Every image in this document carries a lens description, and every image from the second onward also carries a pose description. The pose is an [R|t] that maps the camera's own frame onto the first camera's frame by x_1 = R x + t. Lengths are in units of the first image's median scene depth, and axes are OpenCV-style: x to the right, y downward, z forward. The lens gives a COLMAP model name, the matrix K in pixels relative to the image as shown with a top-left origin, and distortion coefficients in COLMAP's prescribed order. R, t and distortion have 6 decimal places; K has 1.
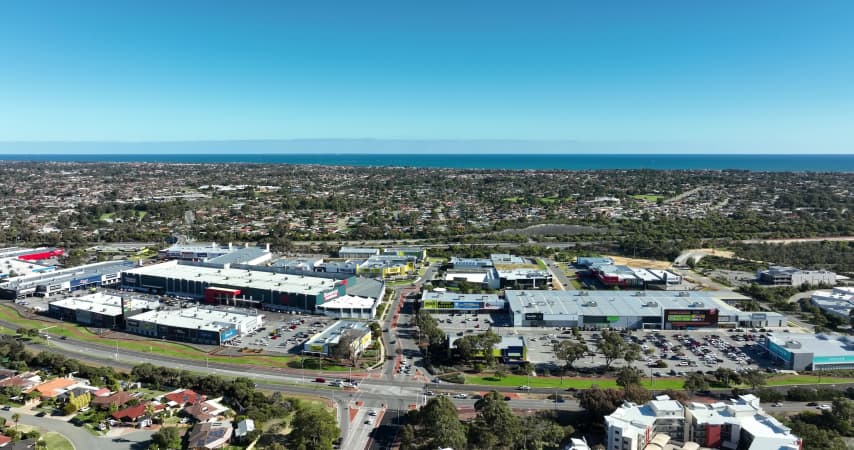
lens RADIAL K [[603.0, 0, 426.8], [0, 603.0, 231.1], [0, 0, 1]] dist [-0.005575, 0.017677]
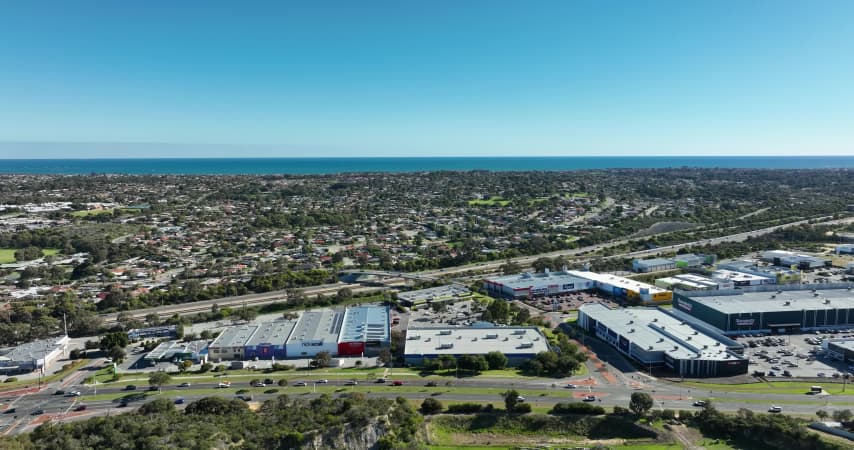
lens RADIAL K [[603.0, 0, 426.1], [0, 603.0, 224.9], [0, 0, 1]] dist [-0.005575, 0.017677]
pose [[0.840278, -0.068704, 0.537785, -1.278776], [0.077363, 0.996982, 0.006490, -0.081036], [-0.536608, 0.036151, 0.843057, 0.586382]]
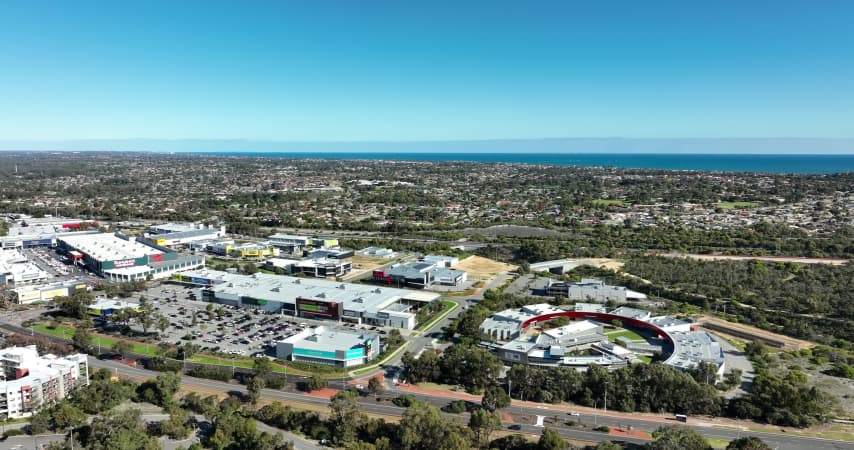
lens RADIAL K [[603.0, 0, 428.6], [0, 603.0, 228.8], [0, 0, 1]] dist [-0.005575, 0.017677]
pose [[0.915720, 0.055984, -0.397898, 0.829873], [-0.057145, 0.998326, 0.008949, -0.011933], [0.397733, 0.014543, 0.917386, 0.092694]]
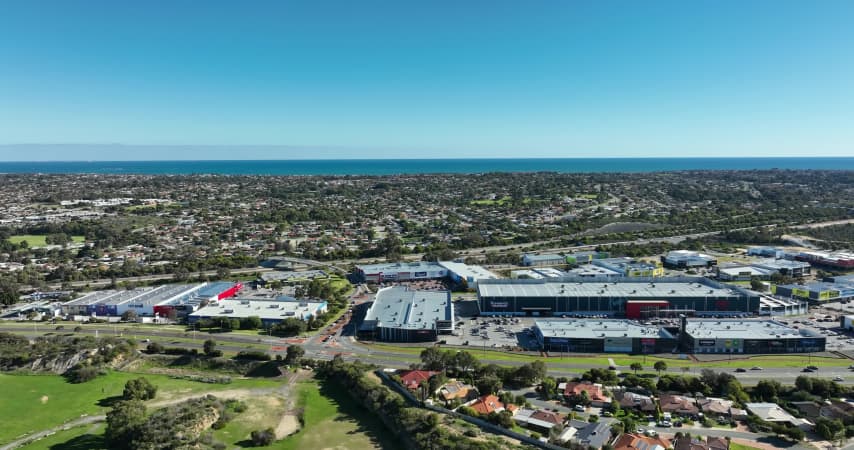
lens RADIAL K [[603.0, 0, 425.4], [0, 603.0, 223.6], [0, 0, 1]] dist [-0.005575, 0.017677]
pose [[0.920231, -0.050712, 0.388076, -0.953508], [0.059015, 0.998212, -0.009499, -0.034687], [-0.386900, 0.031643, 0.921578, 0.243252]]
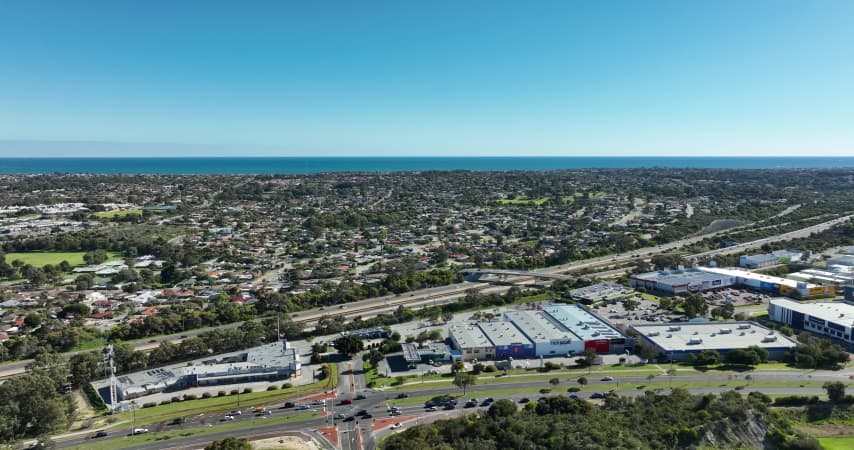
lens RADIAL K [[603.0, 0, 426.2], [0, 603.0, 225.2], [0, 0, 1]] dist [-0.005575, 0.017677]
pose [[0.795973, -0.074879, 0.600683, -1.572671], [0.083402, 0.996422, 0.013693, -0.109094], [-0.599559, 0.039199, 0.799370, 0.789094]]
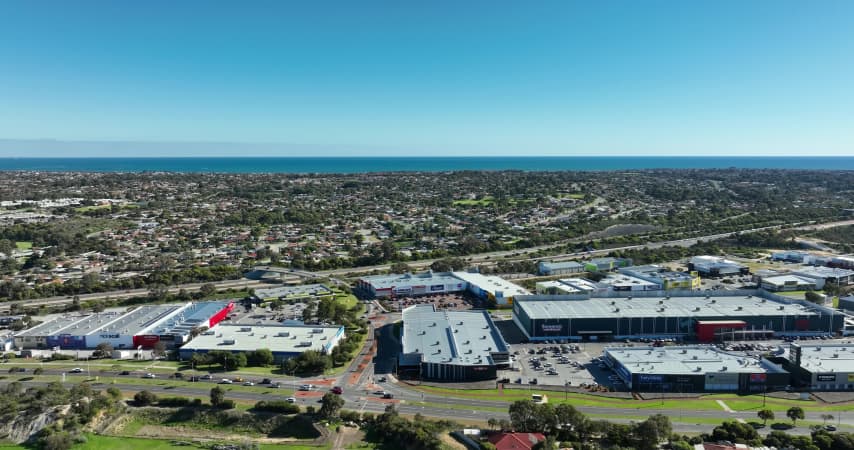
lens RADIAL K [[603.0, 0, 426.5], [0, 603.0, 225.8], [0, 0, 1]] dist [-0.005575, 0.017677]
pose [[0.888869, -0.057730, 0.454509, -0.993058], [0.063756, 0.997963, 0.002073, -0.058013], [-0.453703, 0.027135, 0.890740, 0.417874]]
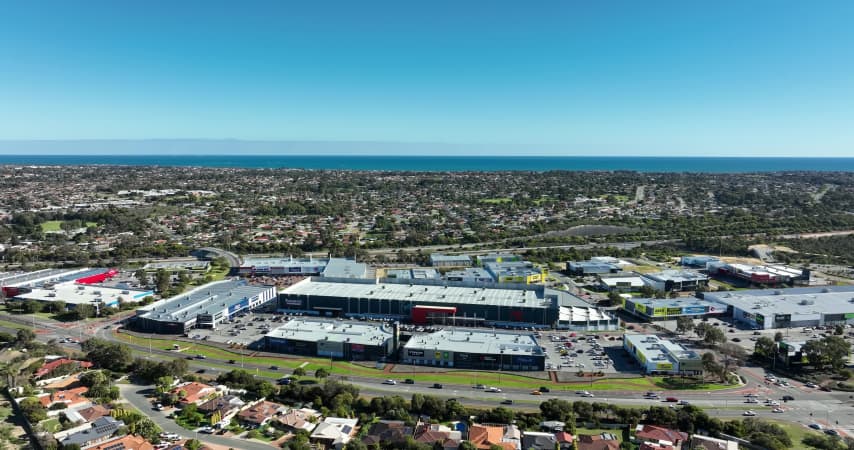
lens RADIAL K [[603.0, 0, 426.0], [0, 603.0, 226.7], [0, 0, 1]] dist [-0.005575, 0.017677]
pose [[0.975083, -0.024869, 0.220443, -0.510860], [0.027034, 0.999611, -0.006812, -0.016553], [-0.220188, 0.012601, 0.975376, 0.119256]]
